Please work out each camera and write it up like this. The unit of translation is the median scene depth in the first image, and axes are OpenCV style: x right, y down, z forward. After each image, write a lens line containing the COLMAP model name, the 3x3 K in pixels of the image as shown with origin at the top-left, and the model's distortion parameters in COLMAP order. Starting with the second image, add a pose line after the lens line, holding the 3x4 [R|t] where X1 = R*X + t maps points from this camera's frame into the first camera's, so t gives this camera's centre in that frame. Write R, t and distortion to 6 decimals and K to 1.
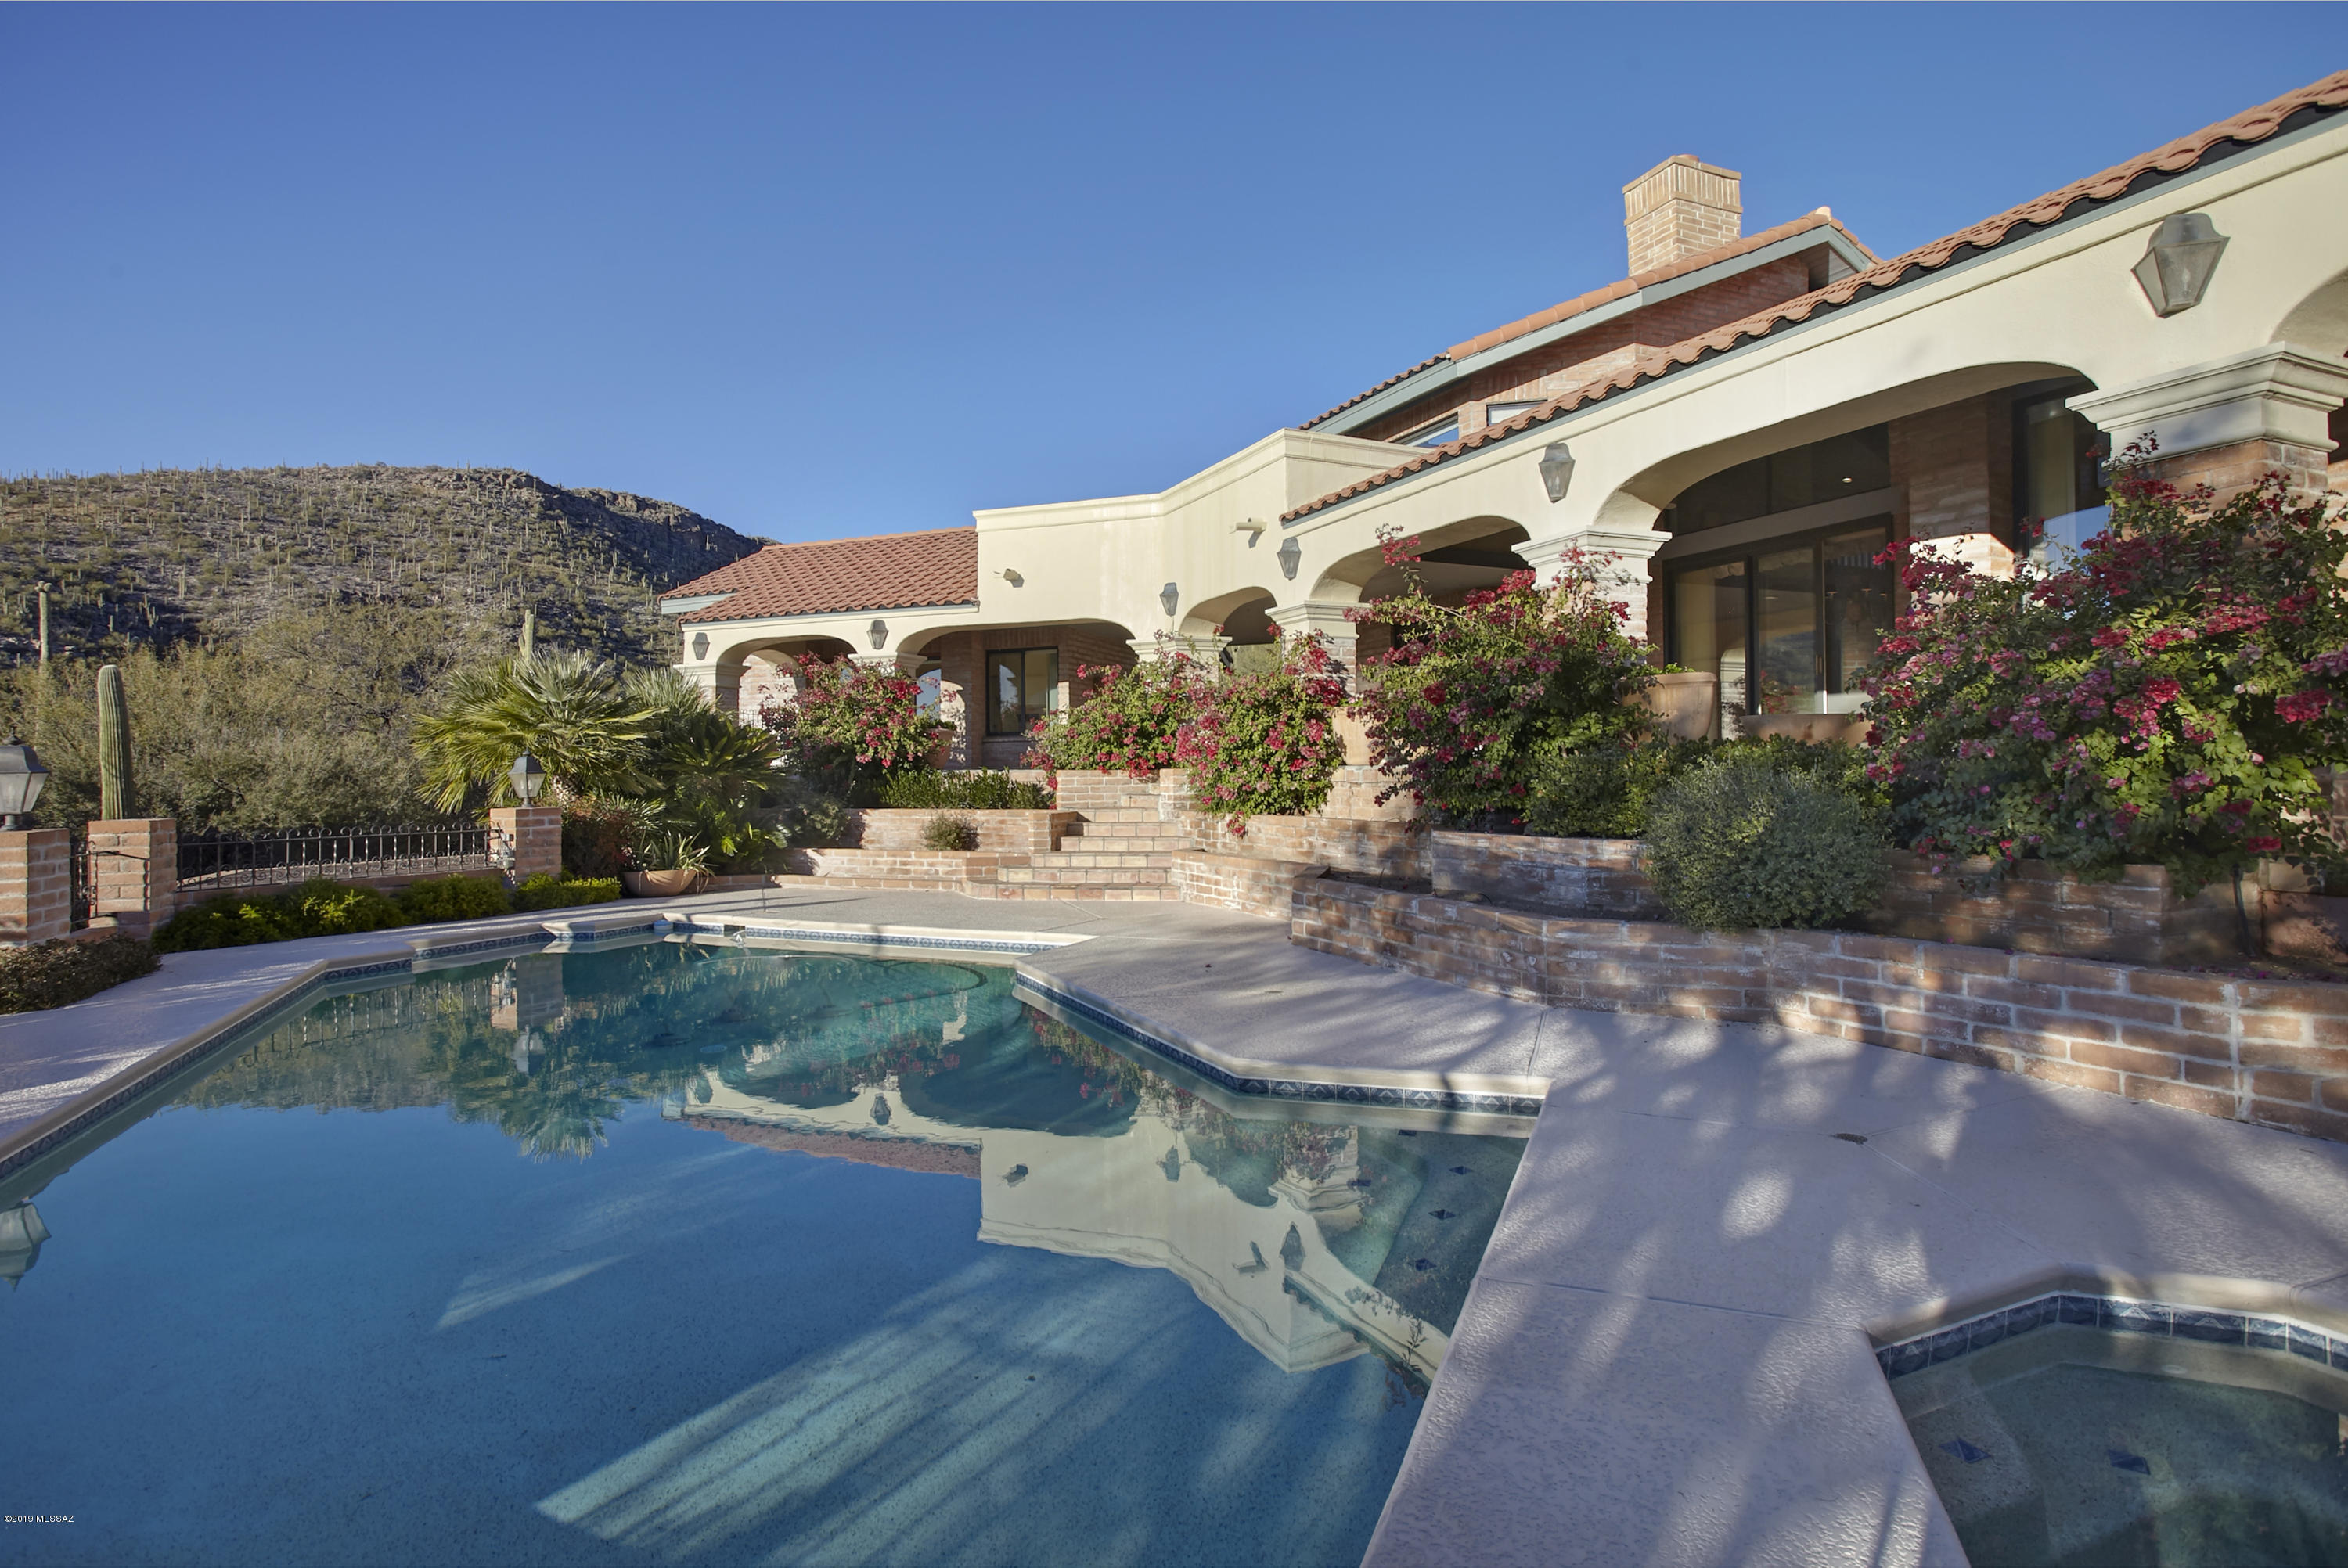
lens RADIAL K [[1200.1, 0, 1174.0], [0, 1200.1, 784.0], [0, 0, 1]] dist [-0.034802, 0.000031]
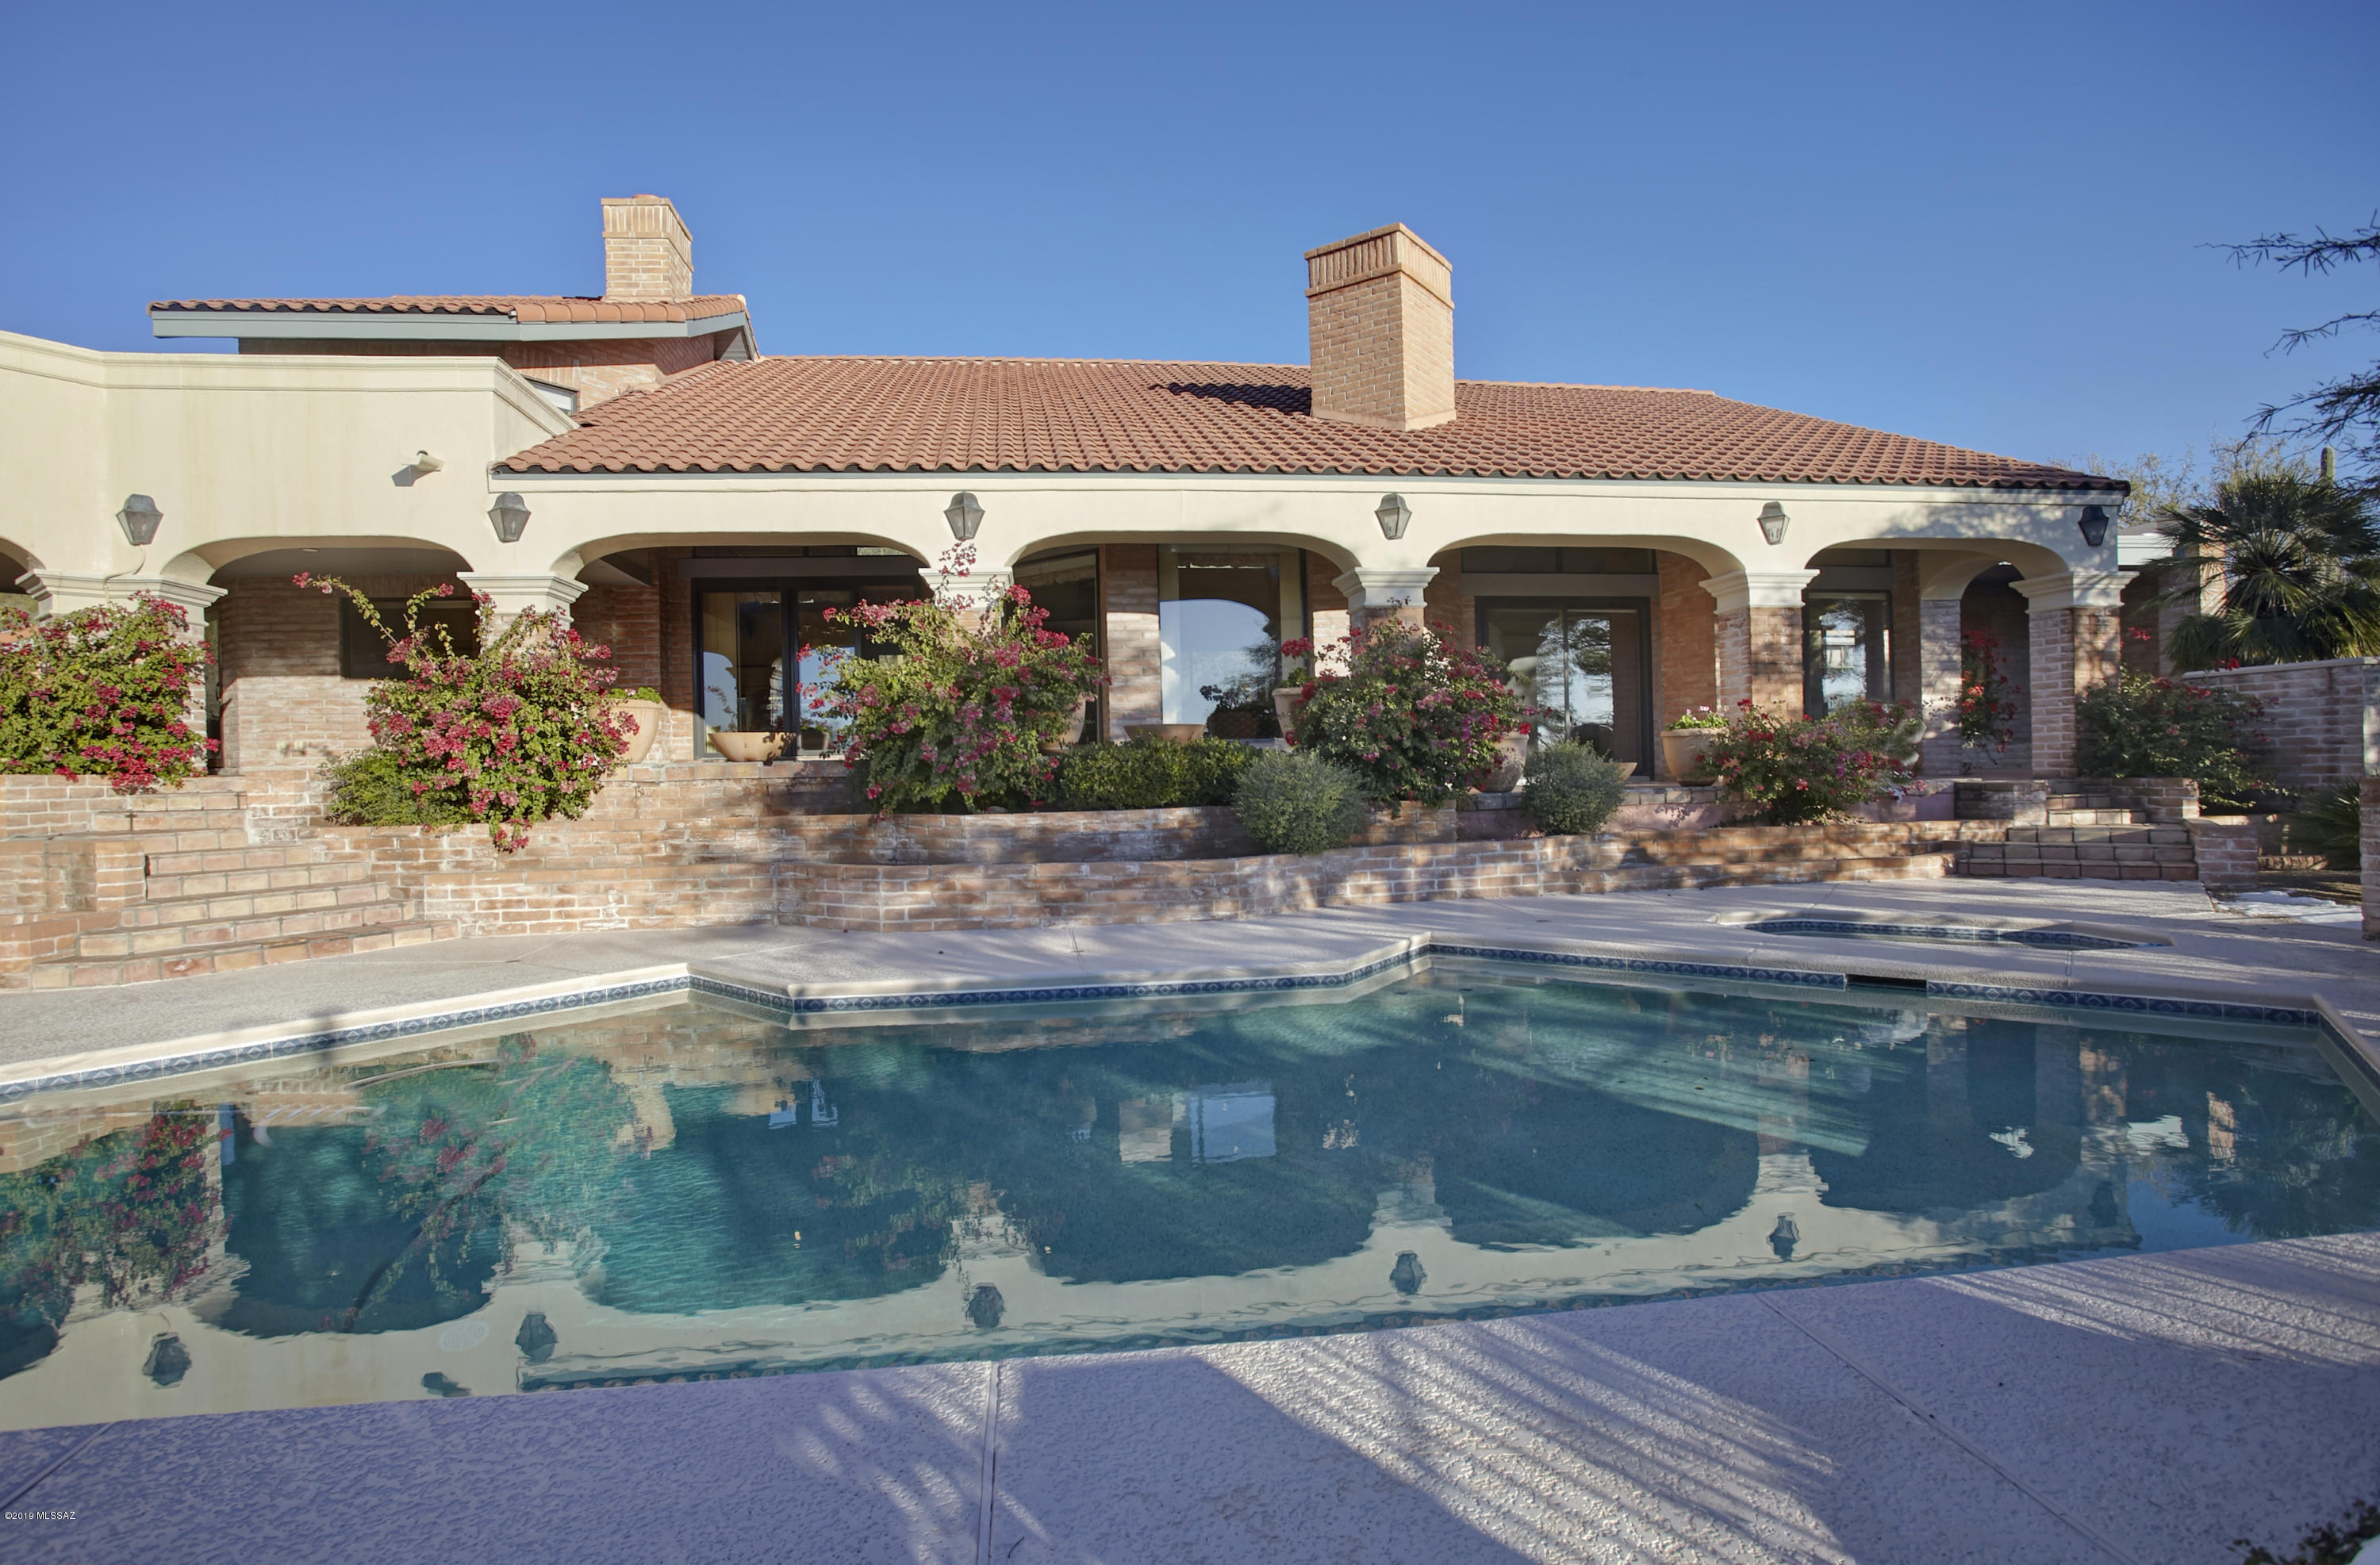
lens RADIAL K [[1152.2, 0, 1190.0], [0, 1152.2, 782.5], [0, 0, 1]] dist [-0.028557, -0.000401]
pose [[0.296192, -0.012079, 0.955052, -0.525703], [0.025275, 0.999669, 0.004804, 0.005348], [-0.954794, 0.022716, 0.296399, 0.313007]]
